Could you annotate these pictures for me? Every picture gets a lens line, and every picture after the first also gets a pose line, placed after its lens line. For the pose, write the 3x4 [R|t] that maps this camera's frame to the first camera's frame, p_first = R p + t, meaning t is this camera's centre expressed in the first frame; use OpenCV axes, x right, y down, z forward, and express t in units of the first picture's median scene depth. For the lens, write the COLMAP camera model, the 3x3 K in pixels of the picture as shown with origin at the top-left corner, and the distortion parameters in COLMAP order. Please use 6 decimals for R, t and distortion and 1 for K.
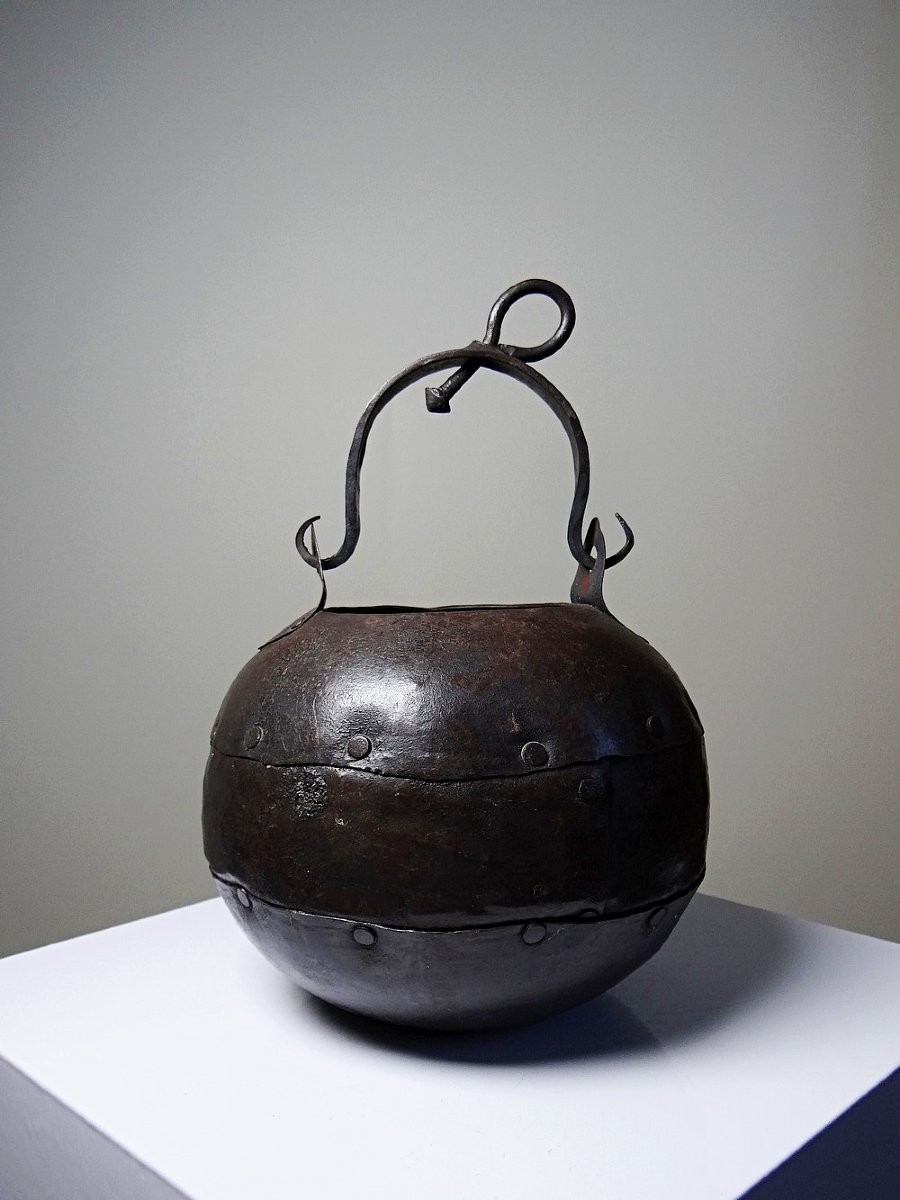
lens RADIAL K [[1186.1, 0, 450.0], [0, 1186.1, 600.0], [0, 0, 1]] dist [0.039172, 0.001362]
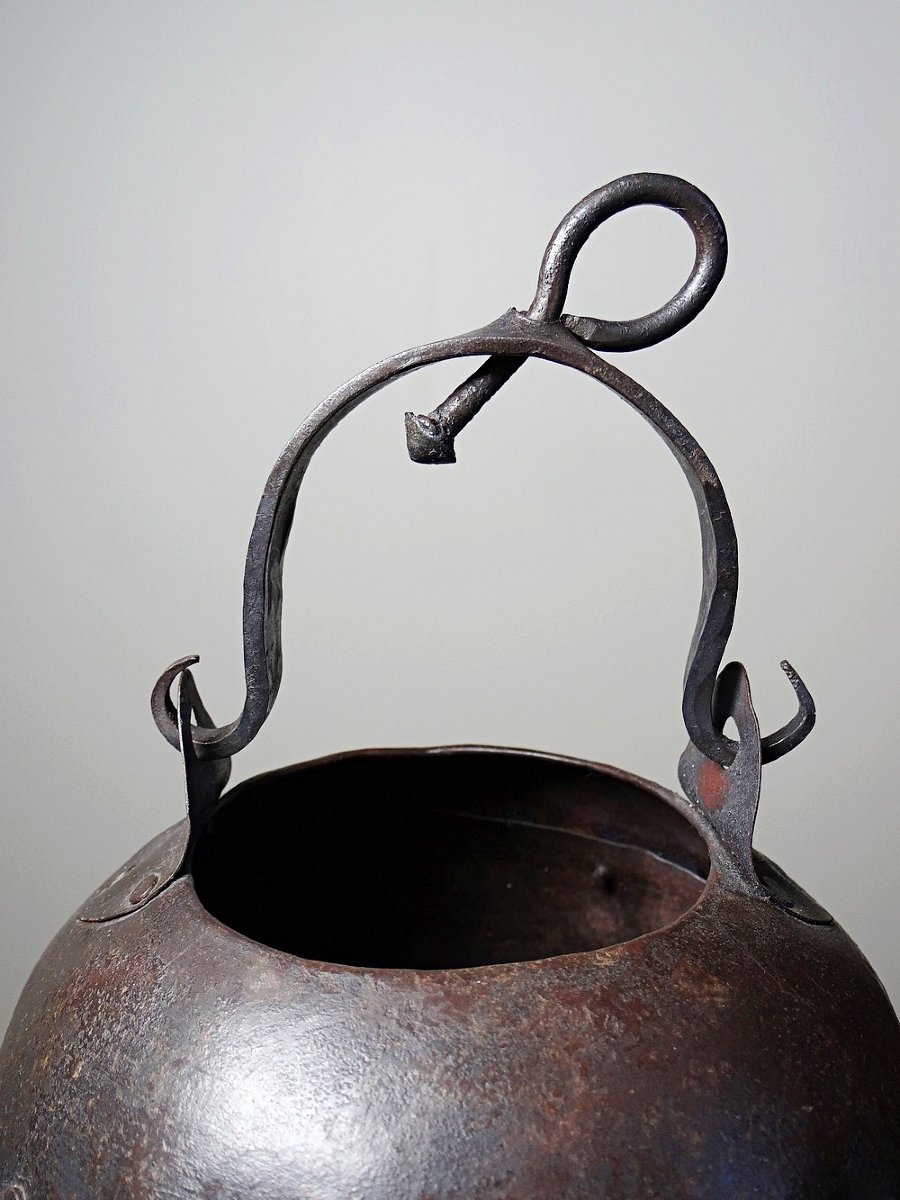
lens RADIAL K [[1186.1, 0, 450.0], [0, 1186.1, 600.0], [0, 0, 1]] dist [0.039172, 0.001362]
pose [[0.998026, 0.032160, -0.053945, 0.025514], [-0.021837, 0.983045, 0.182058, -0.190278], [0.058885, -0.180521, 0.981807, 0.509540]]
